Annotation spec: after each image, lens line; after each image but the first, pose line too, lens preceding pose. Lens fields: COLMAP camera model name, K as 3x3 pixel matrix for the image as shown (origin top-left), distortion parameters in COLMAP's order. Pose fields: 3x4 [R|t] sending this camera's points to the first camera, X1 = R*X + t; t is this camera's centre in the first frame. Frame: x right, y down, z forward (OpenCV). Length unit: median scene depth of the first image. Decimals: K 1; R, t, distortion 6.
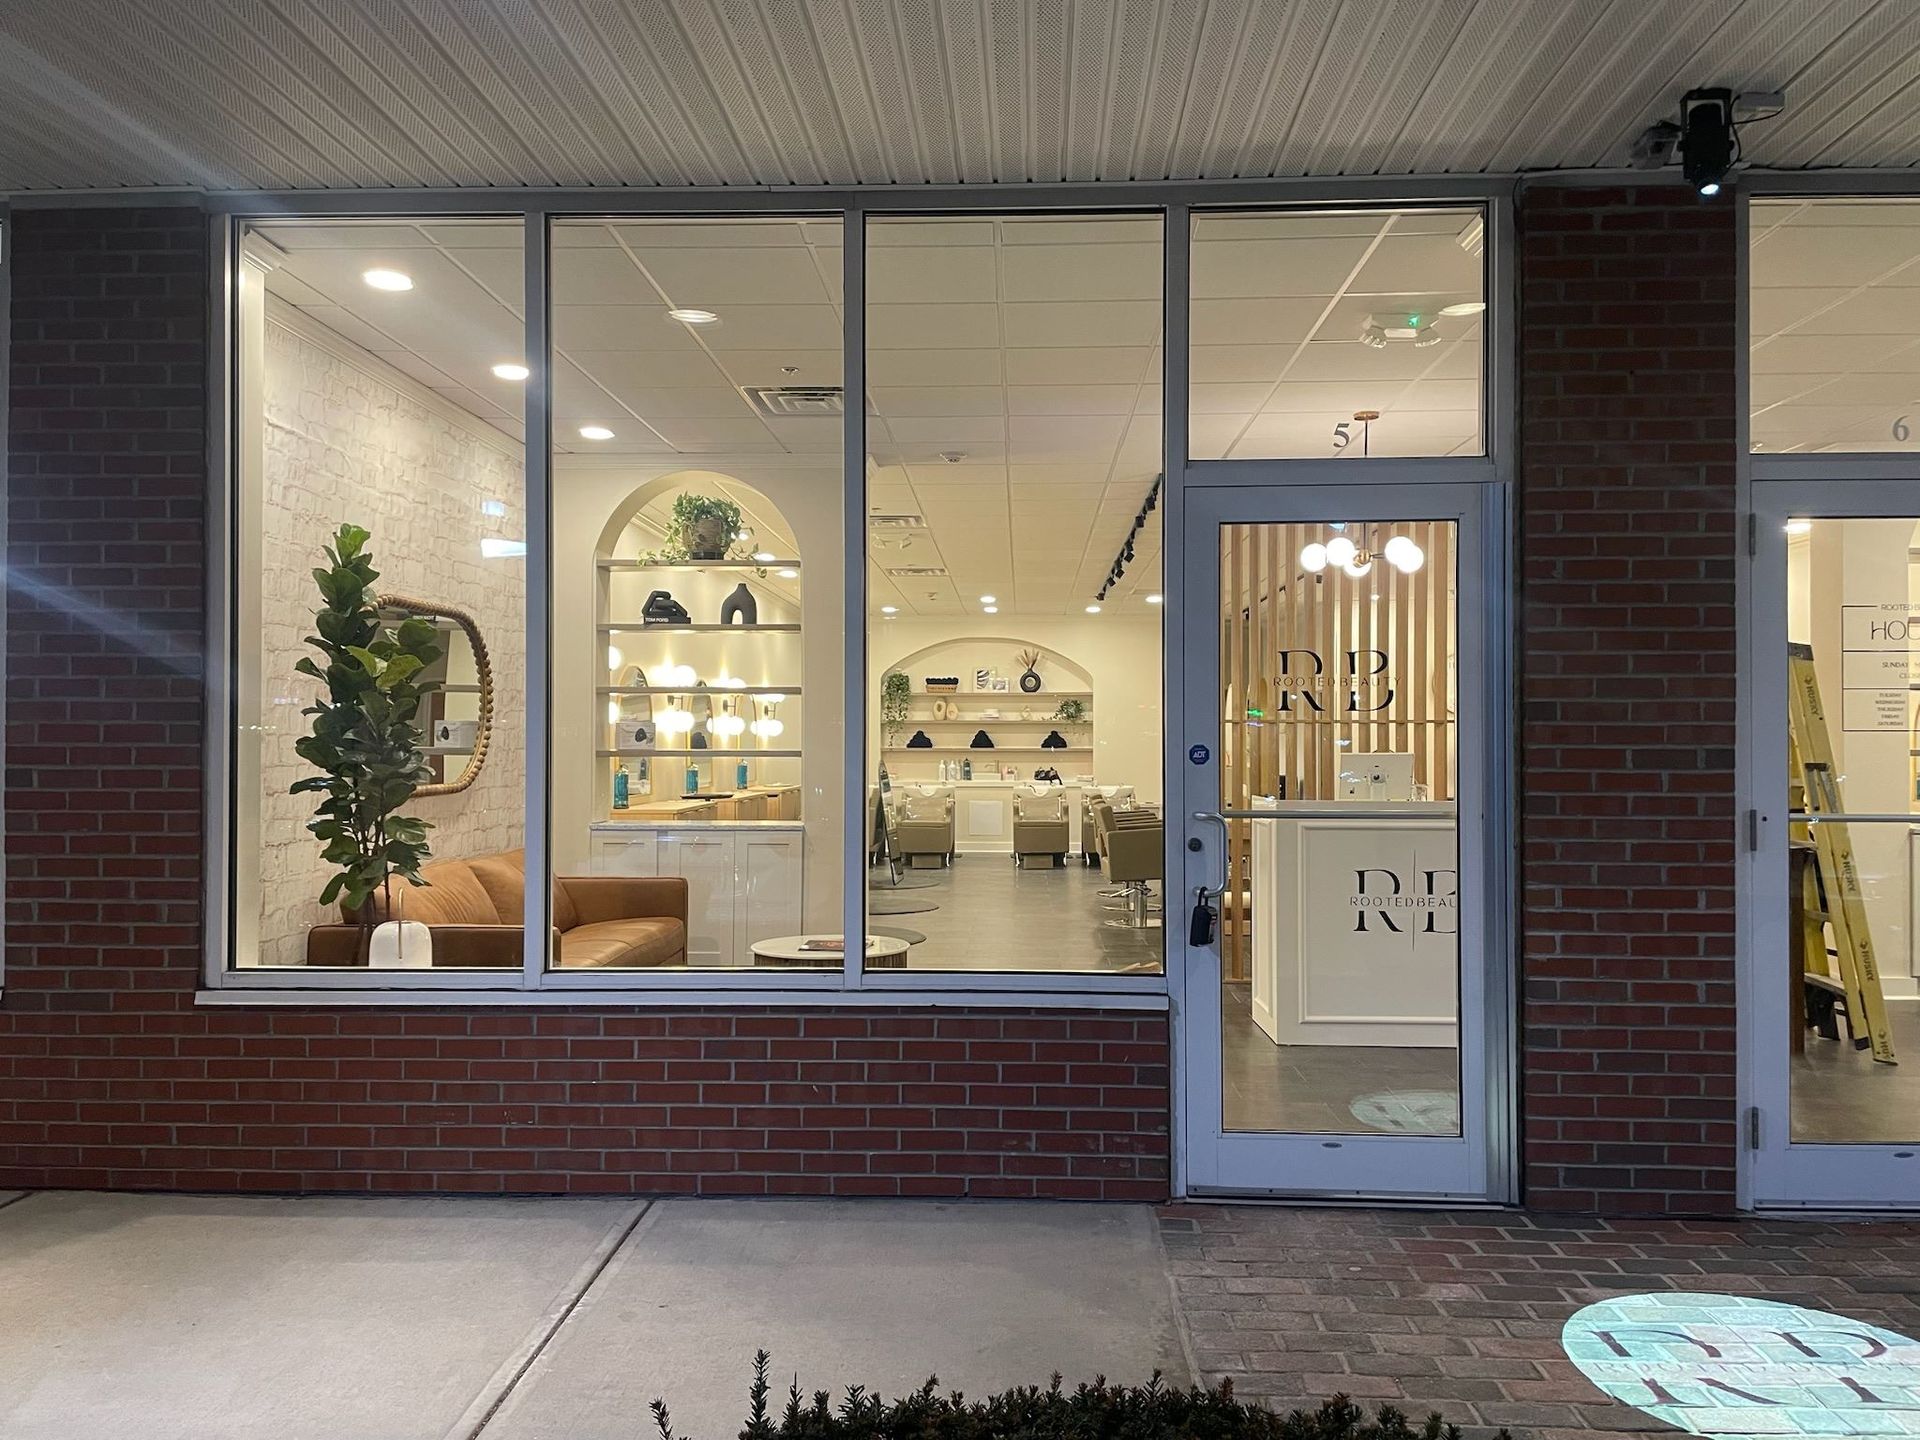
lens RADIAL K [[1435.5, 0, 963.0], [0, 1435.5, 729.7], [0, 0, 1]] dist [0.088946, -0.106231]
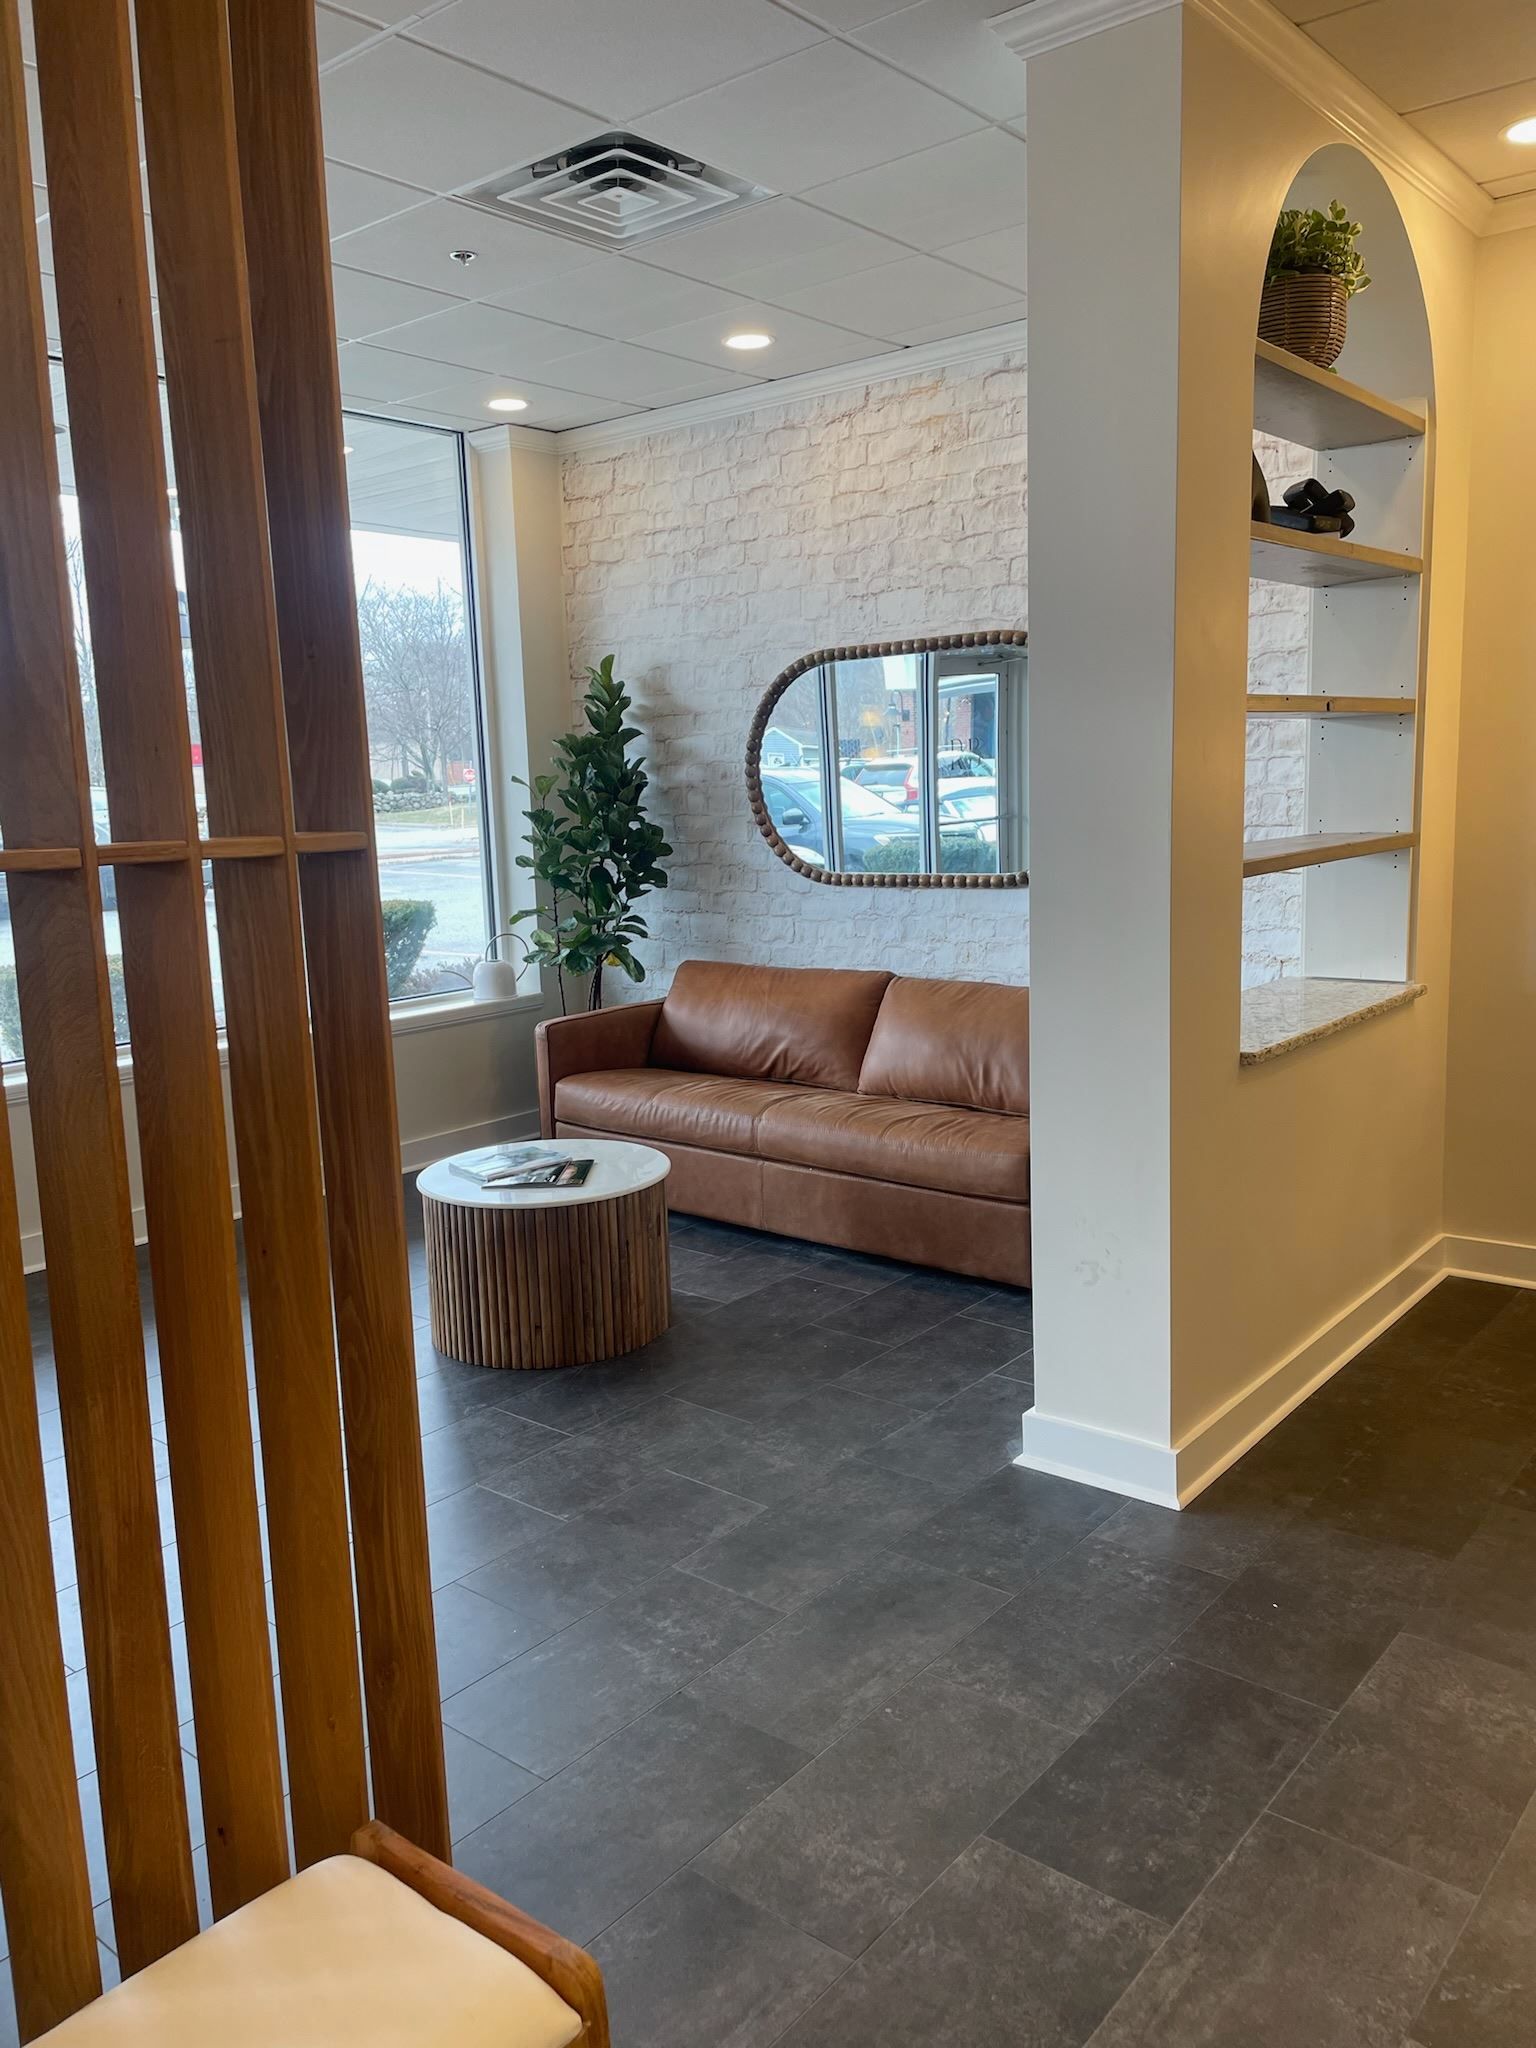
lens RADIAL K [[1531.2, 0, 768.1], [0, 1531.2, 1020.6], [0, 0, 1]] dist [0.088946, -0.106231]
pose [[-0.604001, 0.139609, -0.784661, 0.551725], [0.037634, 0.988436, 0.146896, -0.013932], [0.796095, 0.059195, -0.602270, 2.209375]]
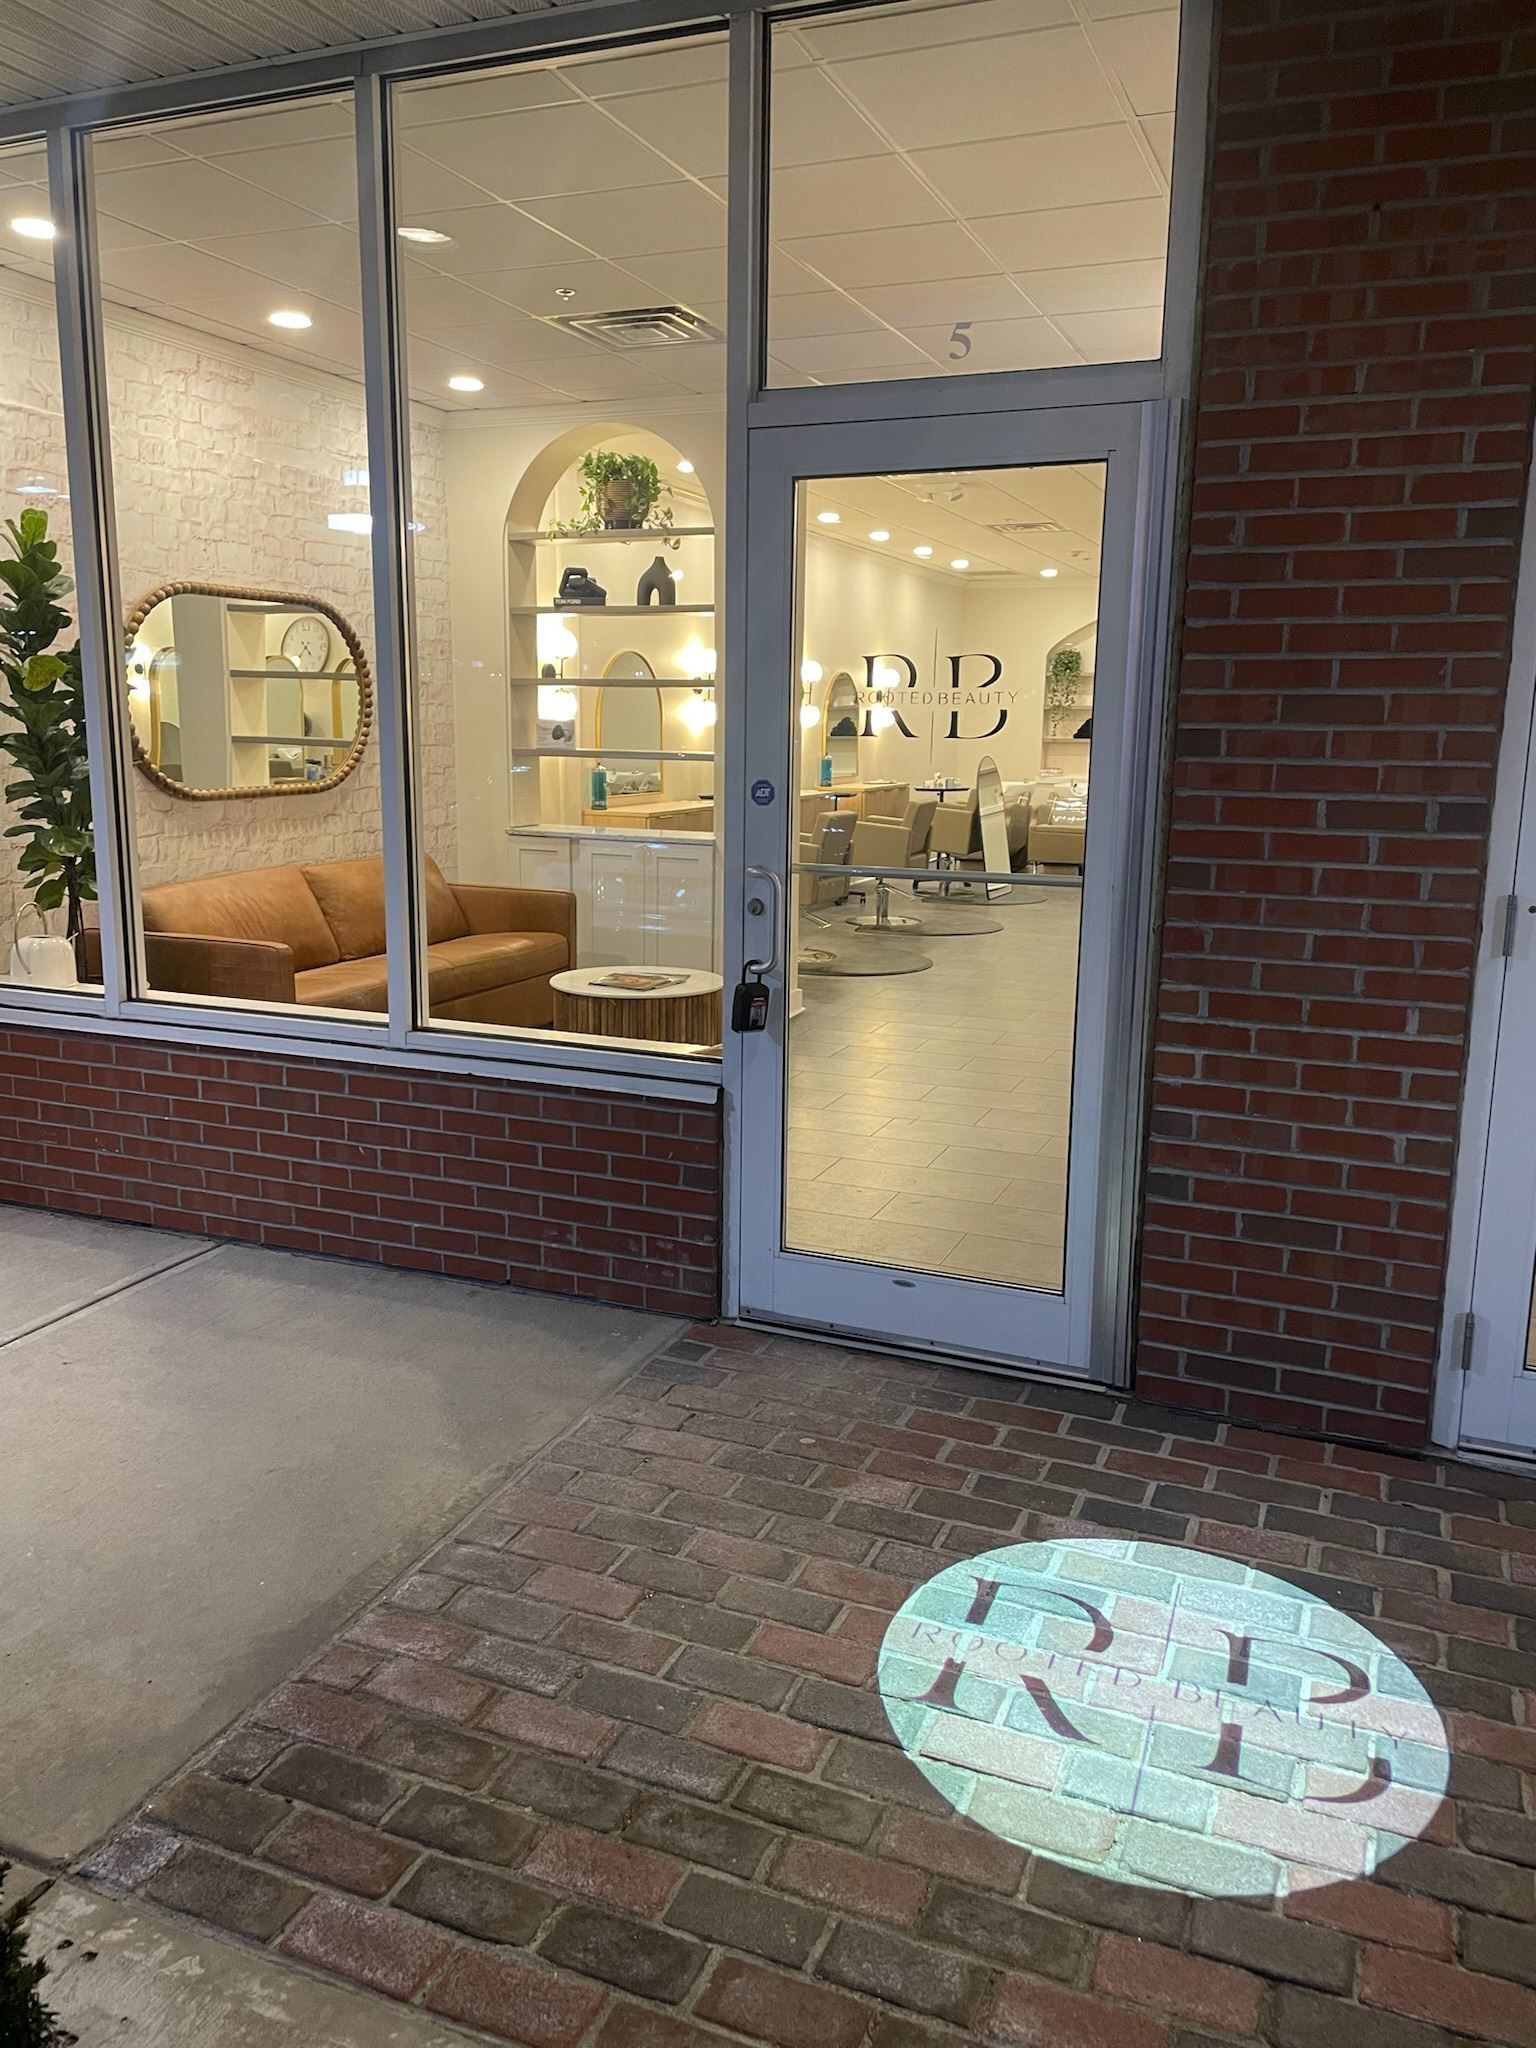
lens RADIAL K [[1531.2, 0, 760.3], [0, 1531.2, 997.2], [0, 0, 1]] dist [0.088946, -0.106231]
pose [[0.938925, 0.072770, -0.336339, 0.451553], [-0.008666, 0.982075, 0.188291, -0.030062], [0.344012, -0.173876, 0.922726, 0.210312]]
